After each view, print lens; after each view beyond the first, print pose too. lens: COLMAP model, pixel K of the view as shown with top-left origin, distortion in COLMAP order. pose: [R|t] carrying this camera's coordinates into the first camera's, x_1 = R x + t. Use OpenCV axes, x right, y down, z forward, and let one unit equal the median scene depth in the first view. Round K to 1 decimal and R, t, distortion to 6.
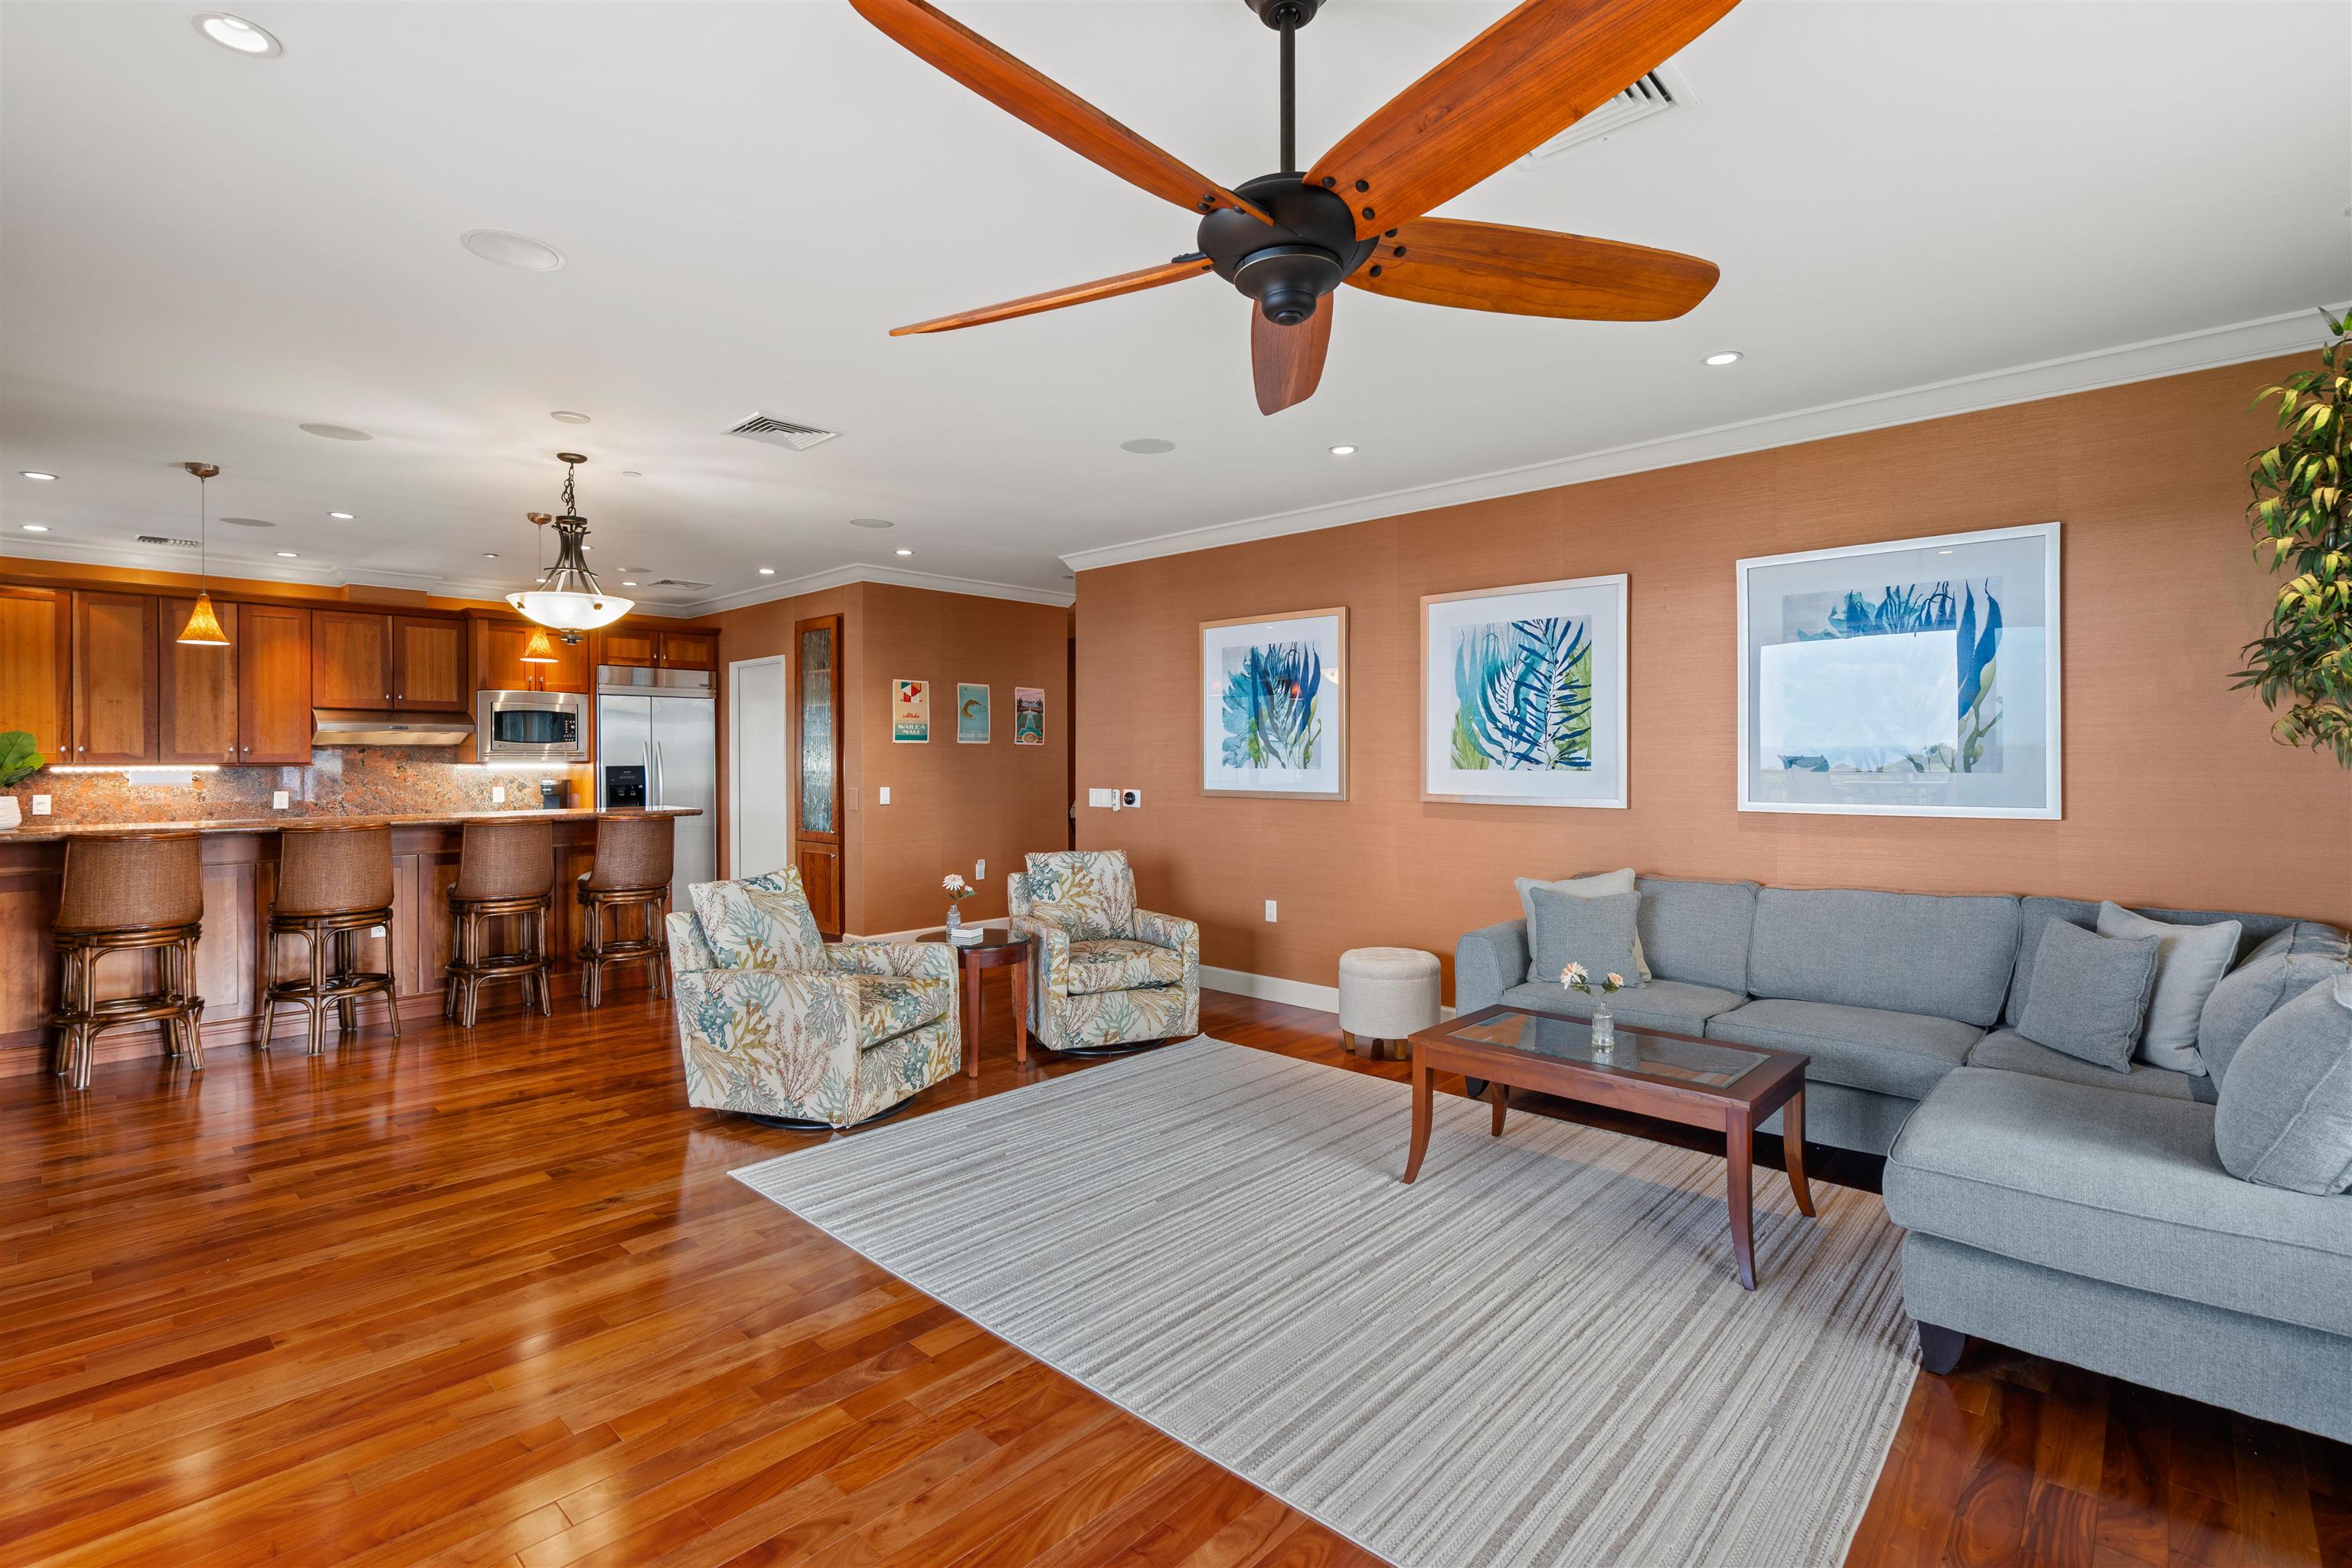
lens RADIAL K [[1074.5, 0, 1185.6], [0, 1074.5, 759.3], [0, 0, 1]] dist [-0.009432, 0.005206]
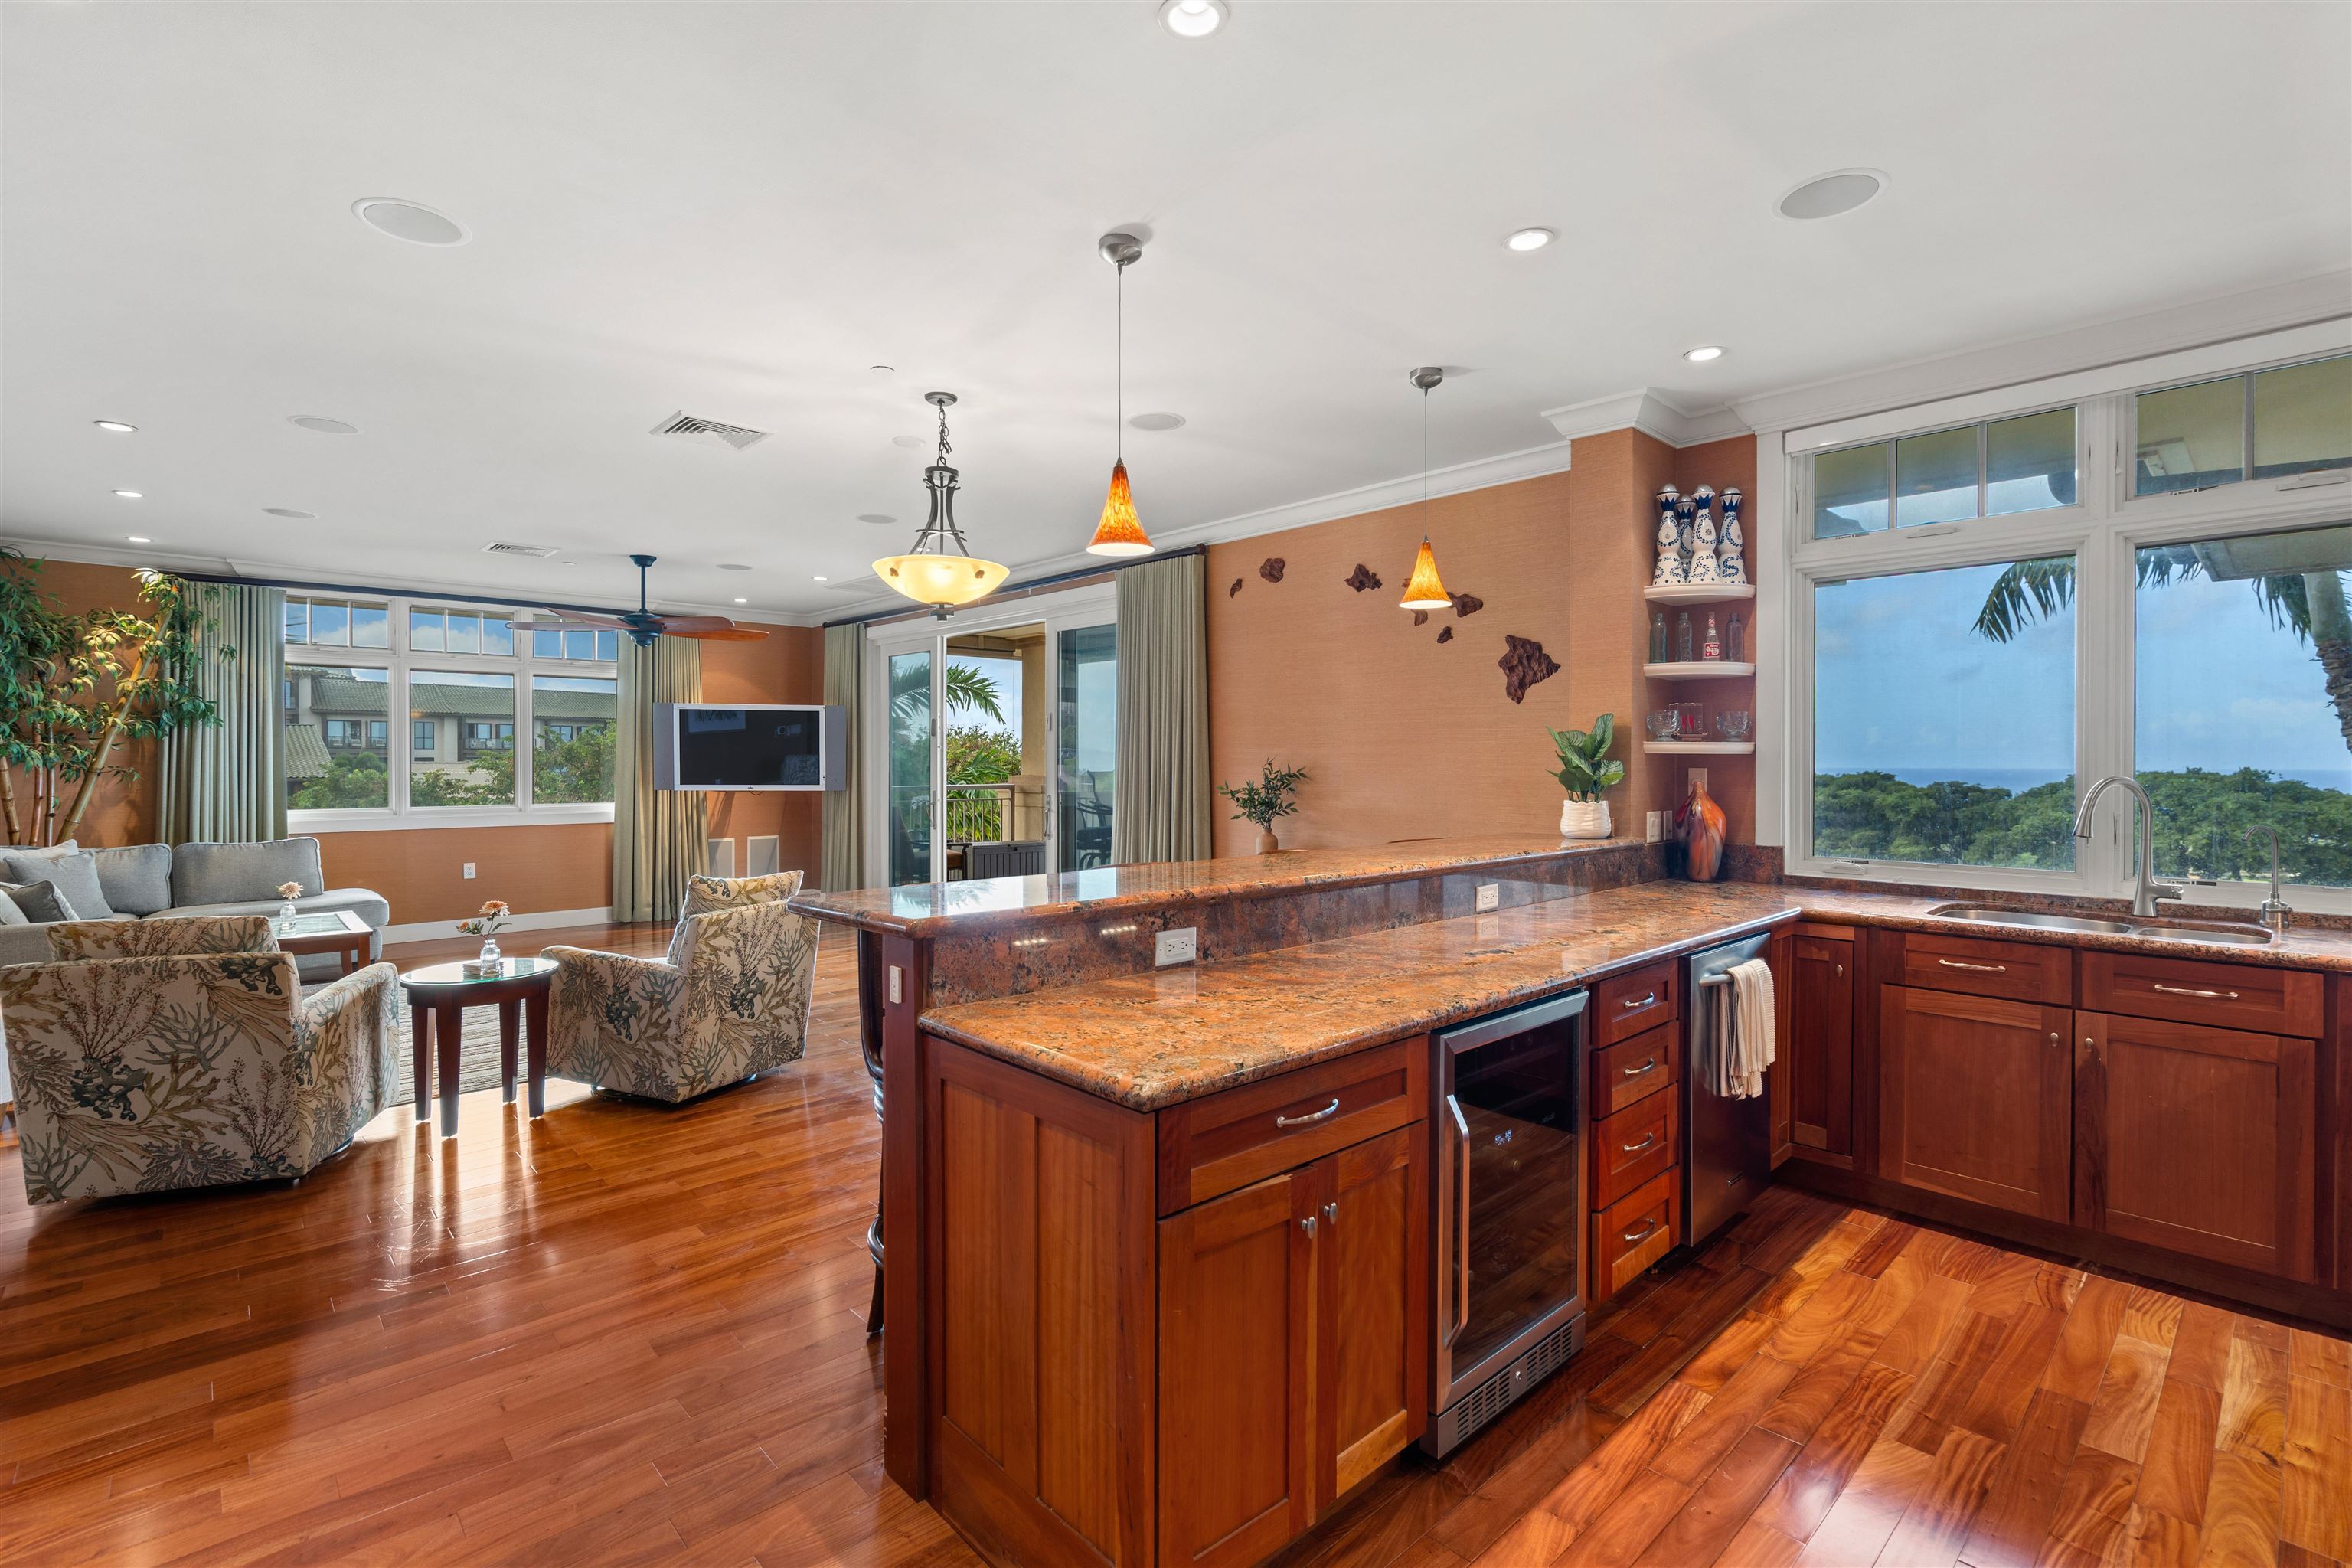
lens RADIAL K [[1070.0, 0, 1177.7], [0, 1070.0, 768.8], [0, 0, 1]] dist [0.000456, -0.000371]
pose [[-0.996914, 0.001710, 0.078489, -0.673599], [0.002236, 0.999976, 0.006617, 0.001565], [-0.078475, 0.006772, -0.996893, 1.489772]]
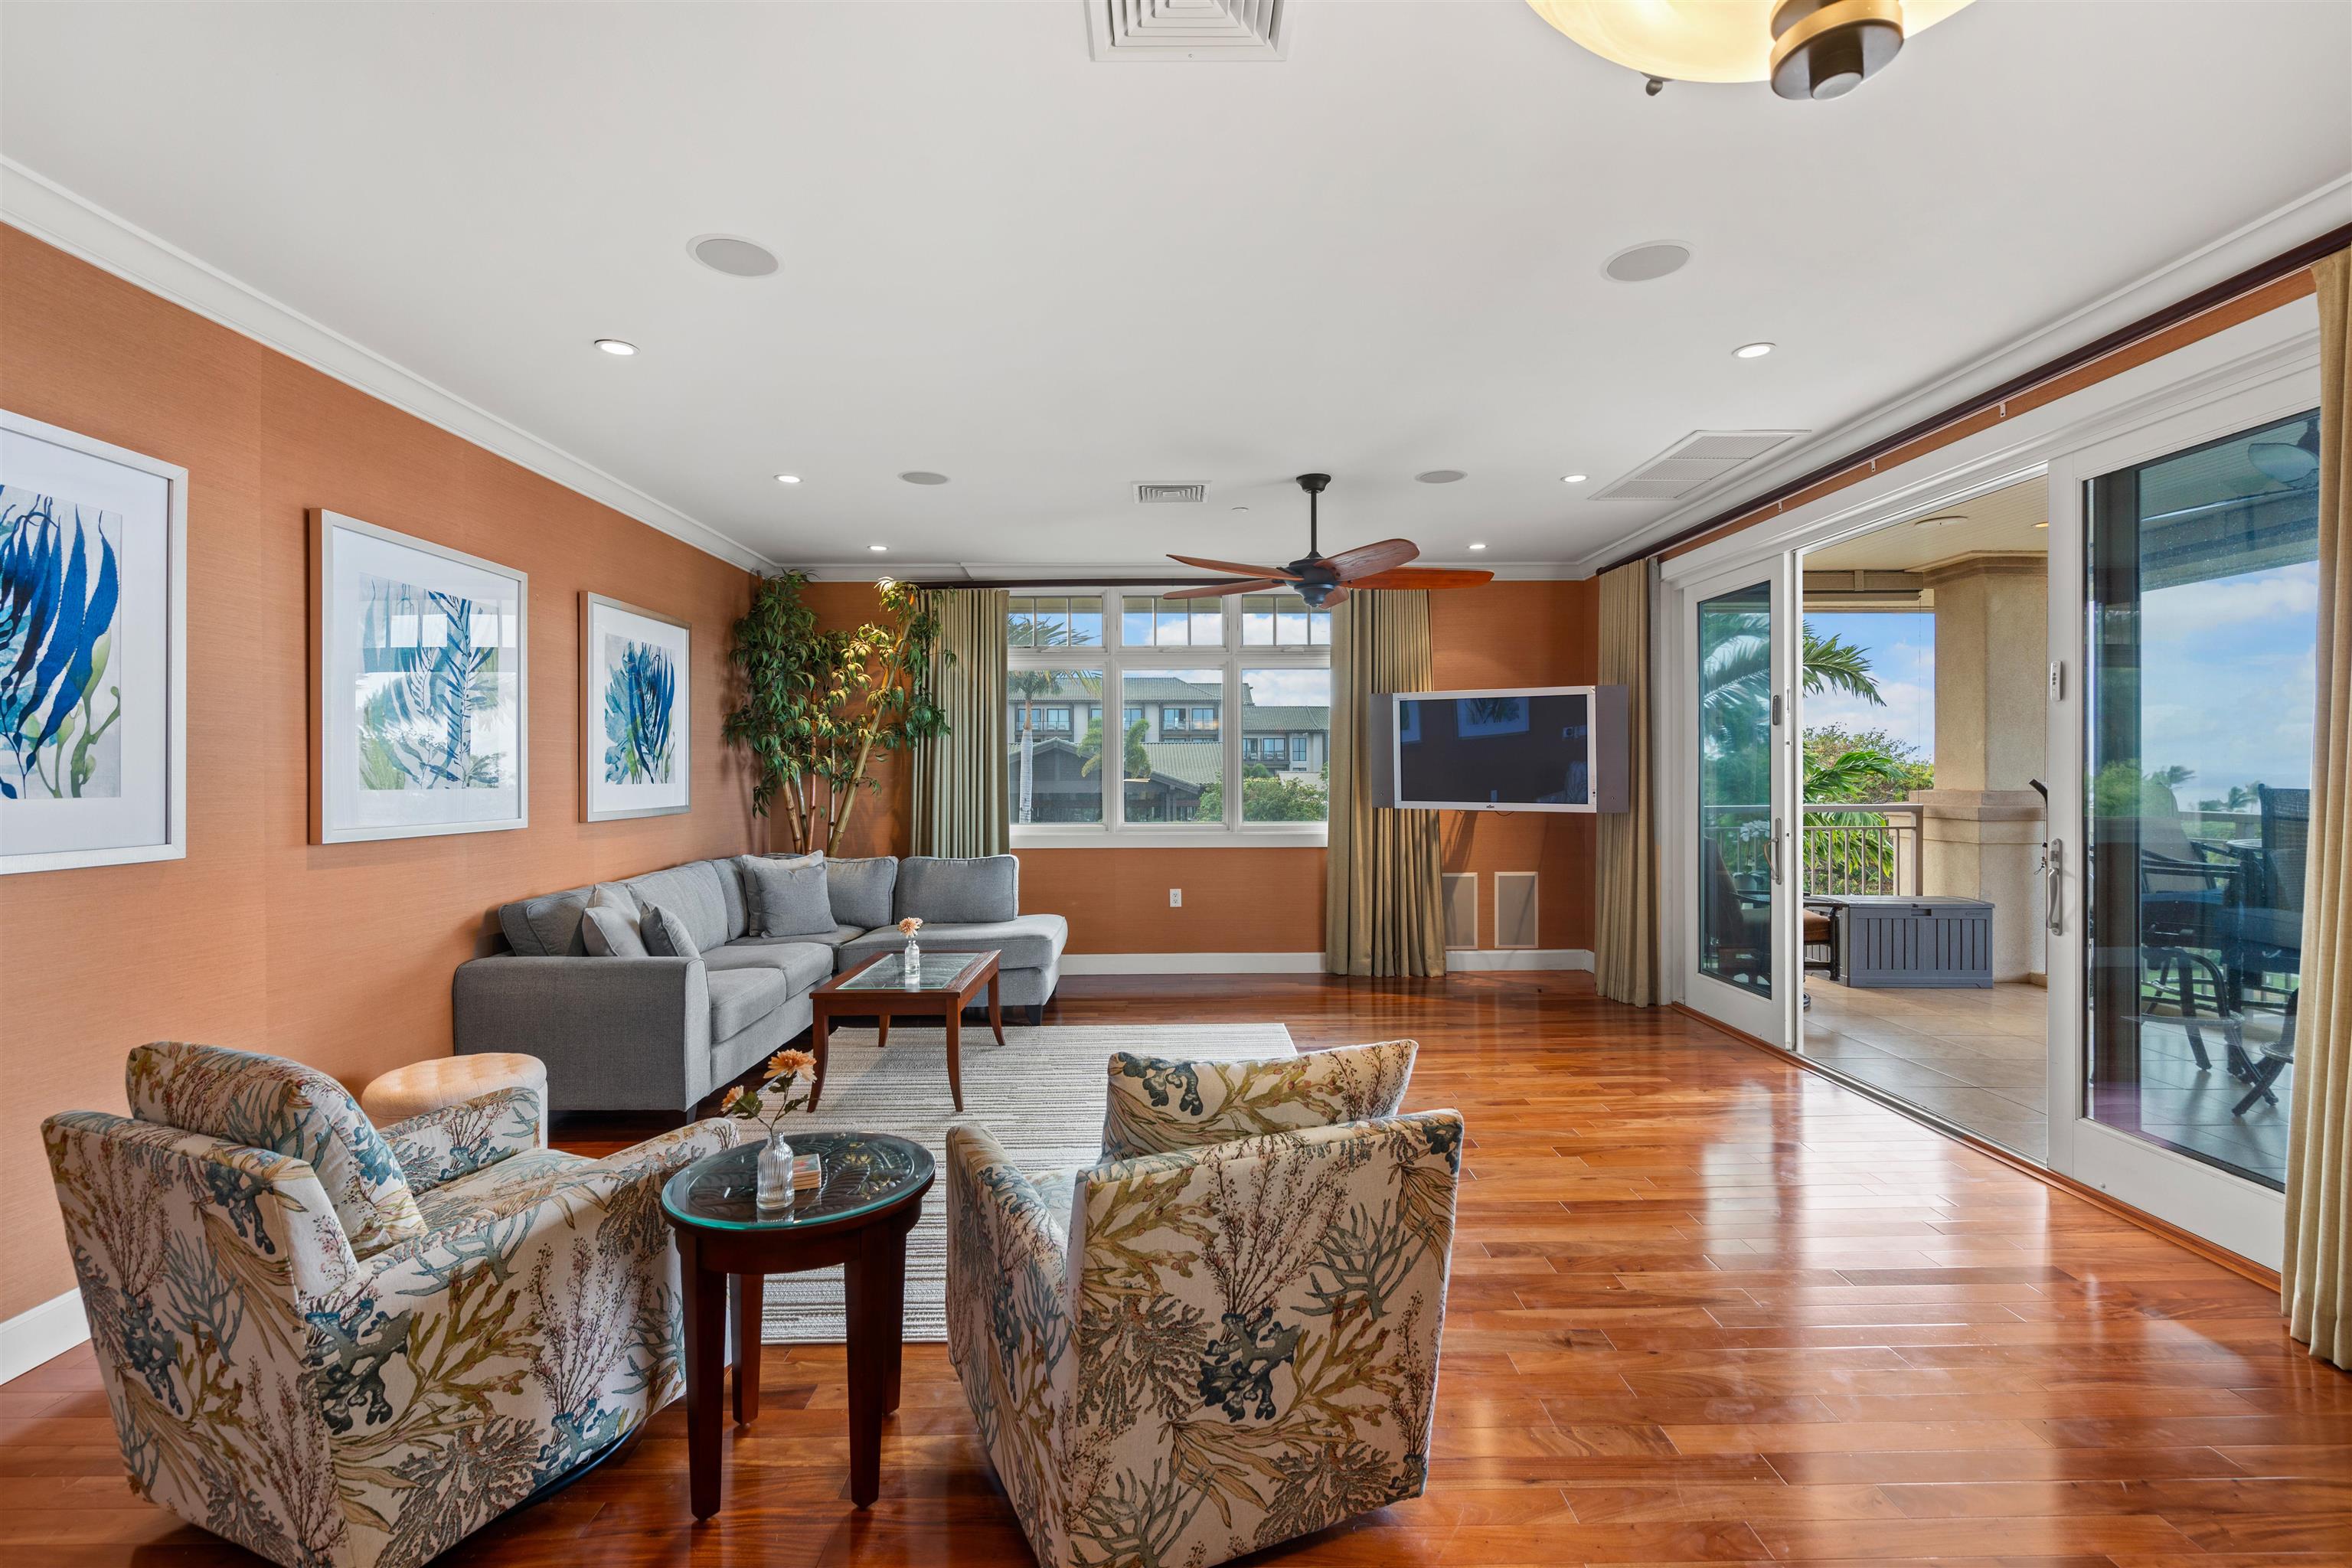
lens RADIAL K [[1057.5, 0, 1177.1], [0, 1057.5, 779.2], [0, 0, 1]] dist [-0.008102, 0.004572]
pose [[-0.684297, 0.000499, 0.729204, -0.511146], [0.006256, 0.999967, 0.005187, 0.002276], [-0.729177, 0.008111, -0.684277, 0.978788]]
